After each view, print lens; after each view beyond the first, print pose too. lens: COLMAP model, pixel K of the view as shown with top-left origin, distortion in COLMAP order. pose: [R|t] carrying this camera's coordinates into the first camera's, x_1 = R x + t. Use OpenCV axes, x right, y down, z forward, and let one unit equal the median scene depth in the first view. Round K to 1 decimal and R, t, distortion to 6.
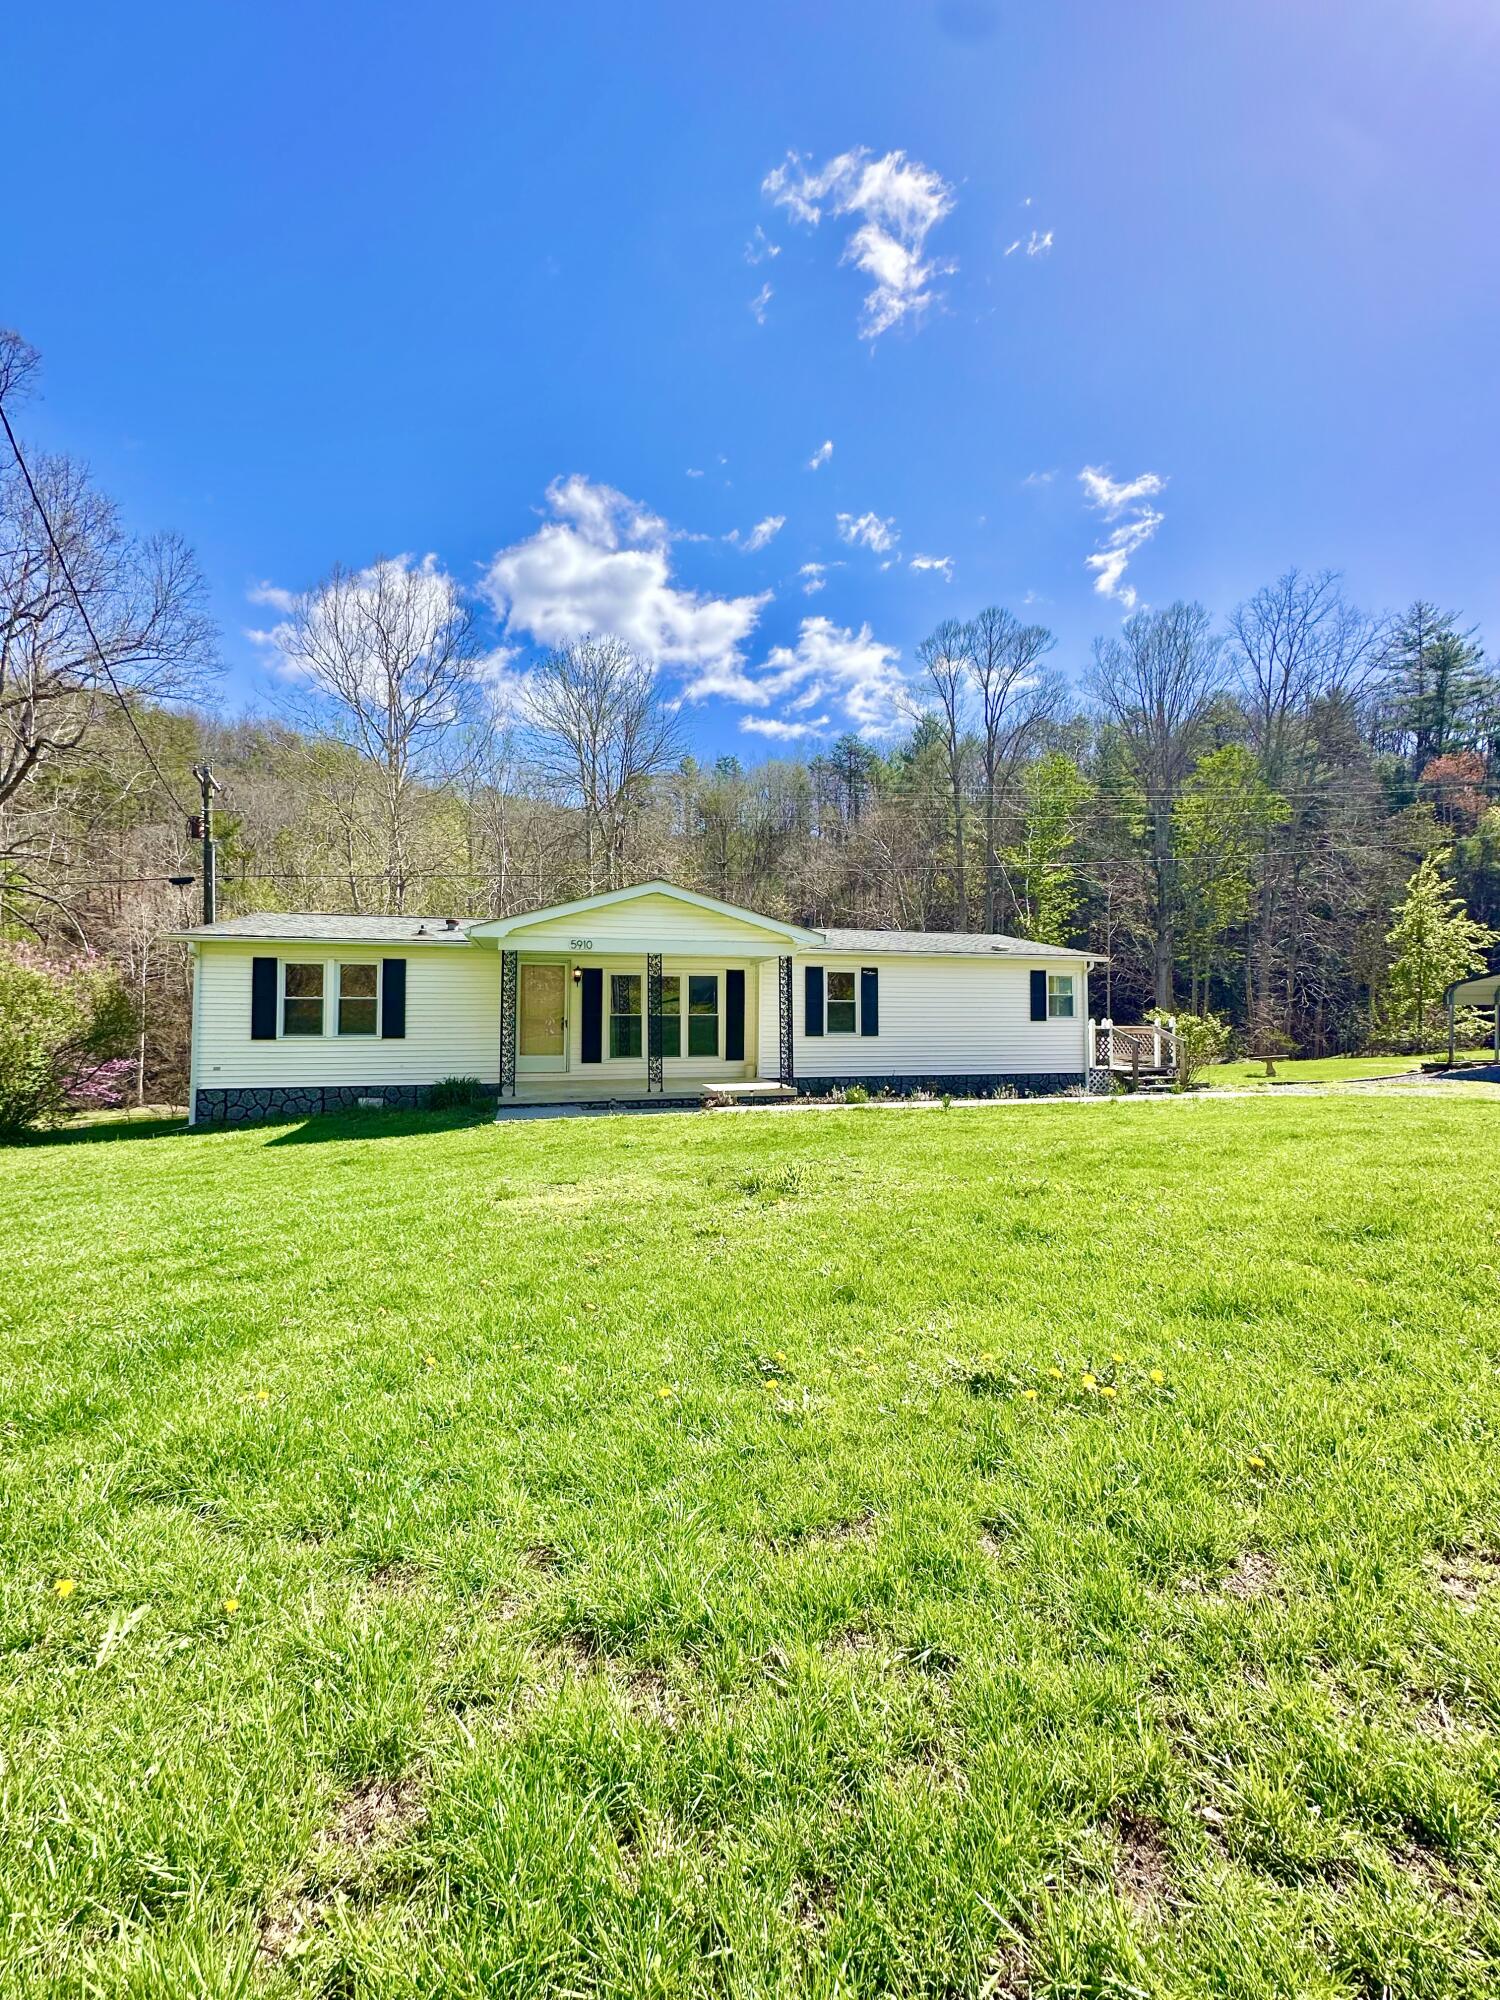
lens RADIAL K [[794.2, 0, 747.3], [0, 794.2, 1009.8], [0, 0, 1]] dist [-0.007478, 0.000264]
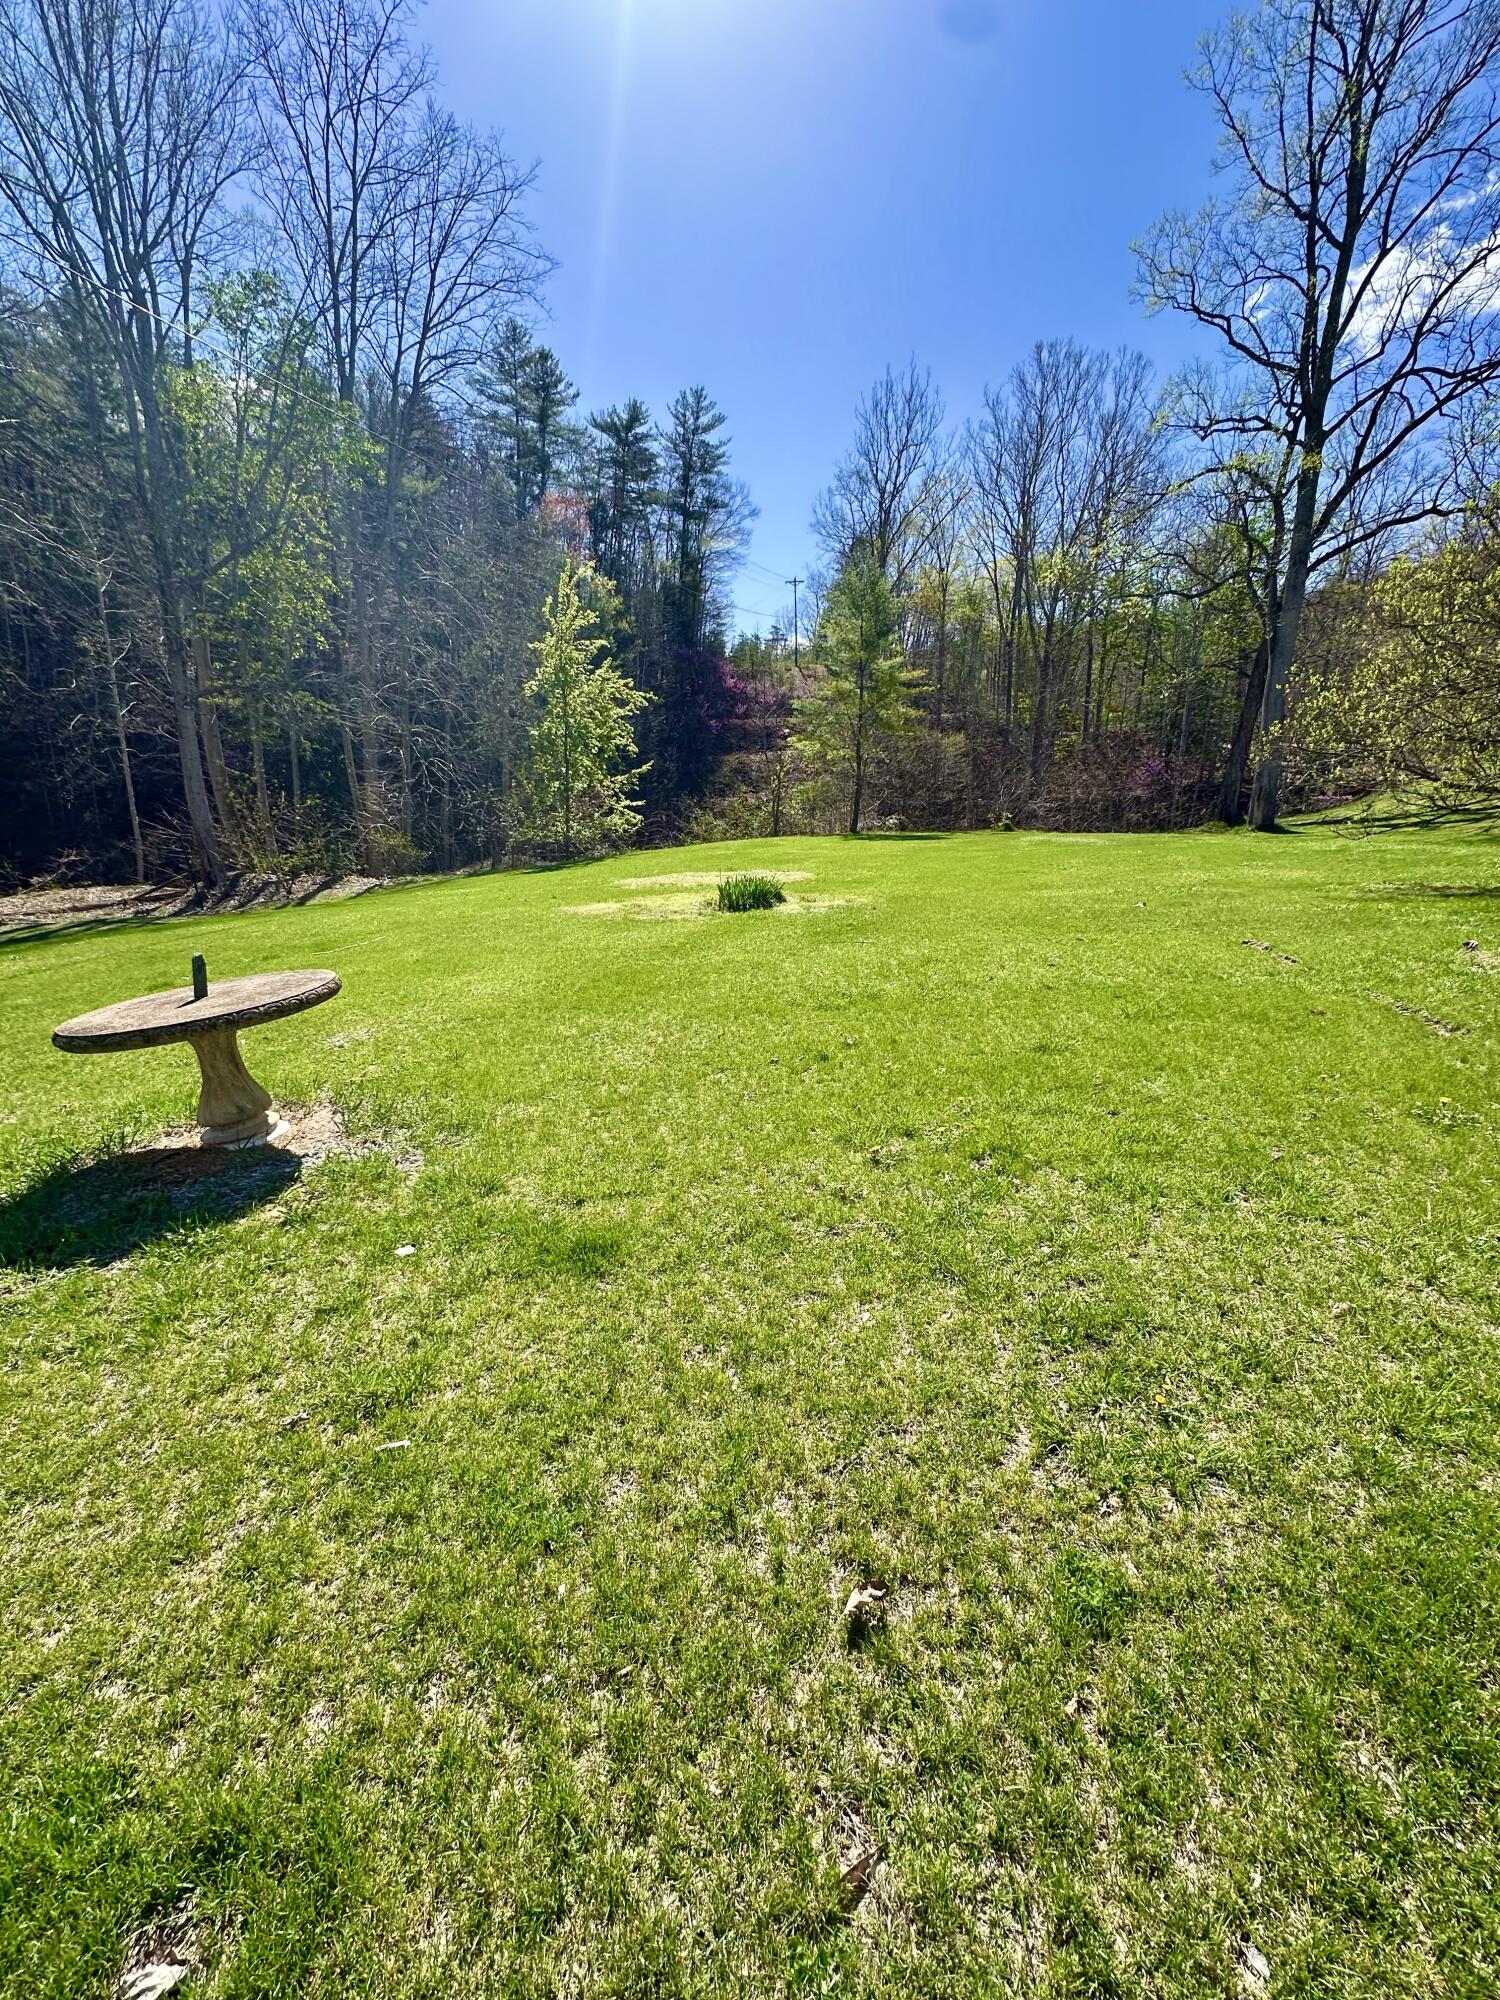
lens RADIAL K [[794.2, 0, 734.5], [0, 794.2, 996.9], [0, 0, 1]] dist [-0.007478, 0.000264]
pose [[0.561705, -0.181290, 0.807231, 0.543463], [-0.002598, 0.975306, 0.220844, 0.029967], [-0.827333, -0.126146, 0.547363, 0.776639]]
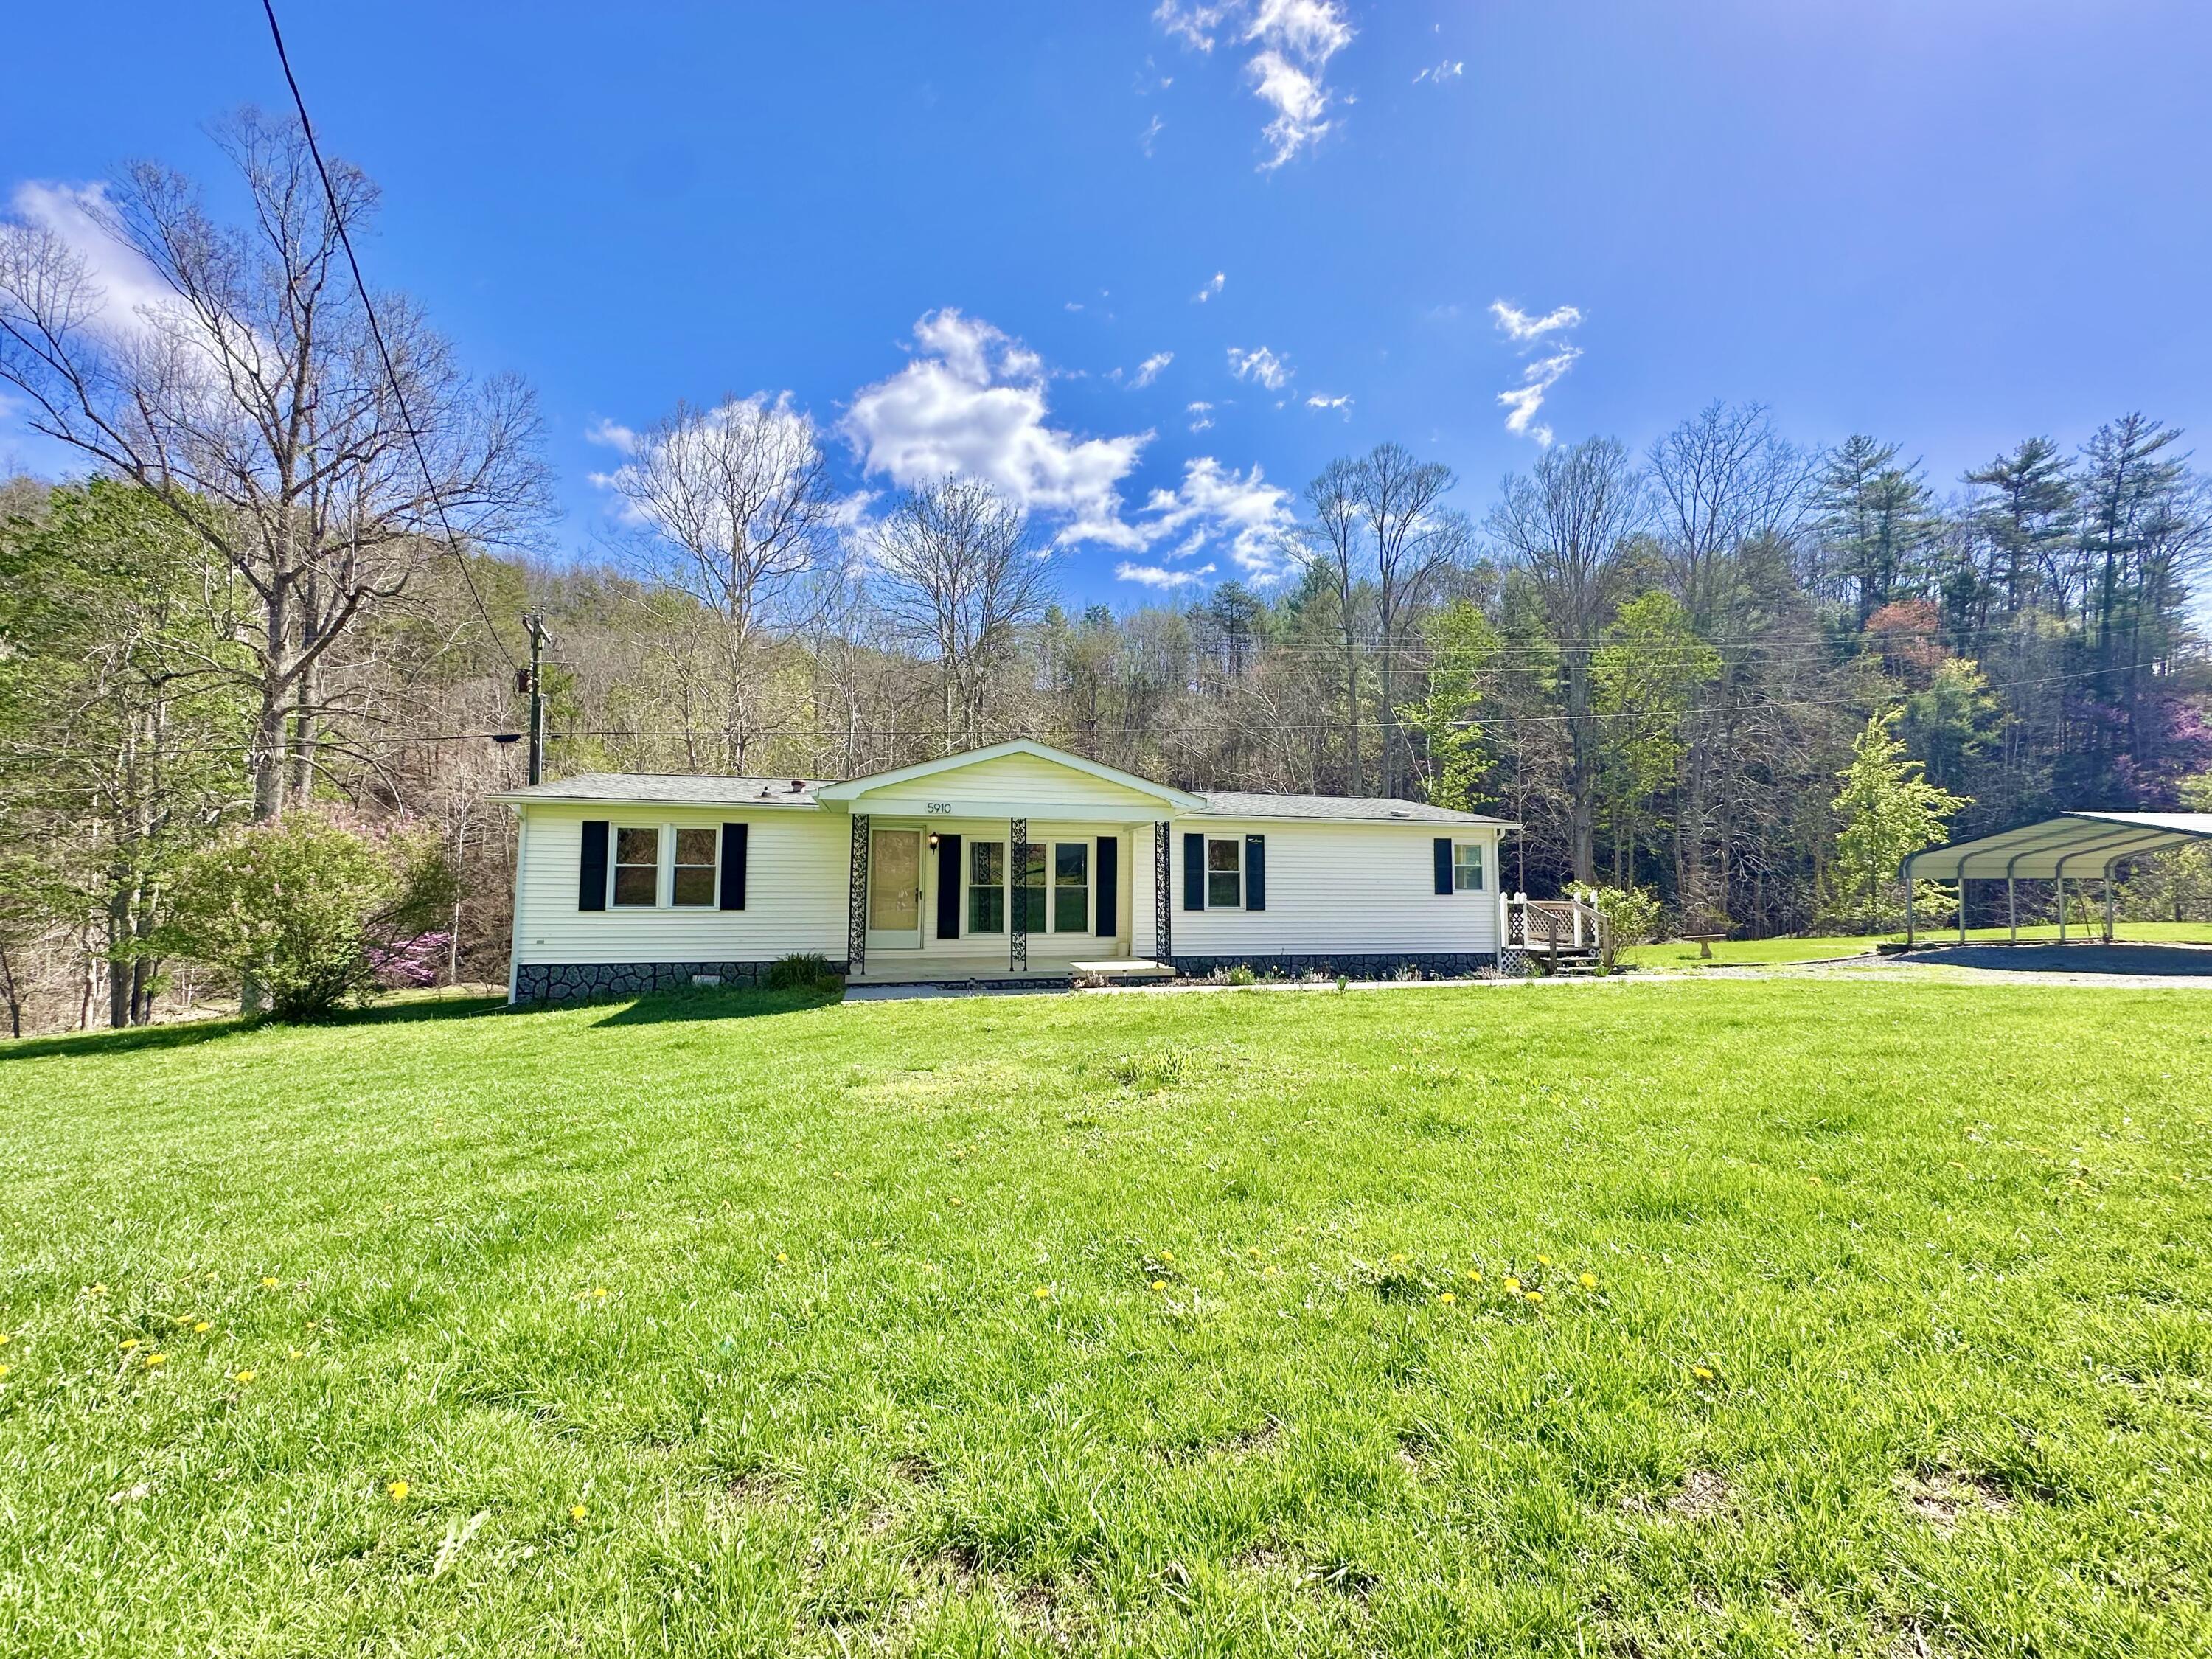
lens RADIAL K [[878.4, 0, 1100.0], [0, 878.4, 846.6], [0, 0, 1]] dist [-0.007478, 0.000264]
pose [[0.999802, 0.004348, -0.019404, -0.006379], [-0.005141, 0.999145, -0.041026, 0.003792], [0.019209, 0.041118, 0.998970, -0.007980]]
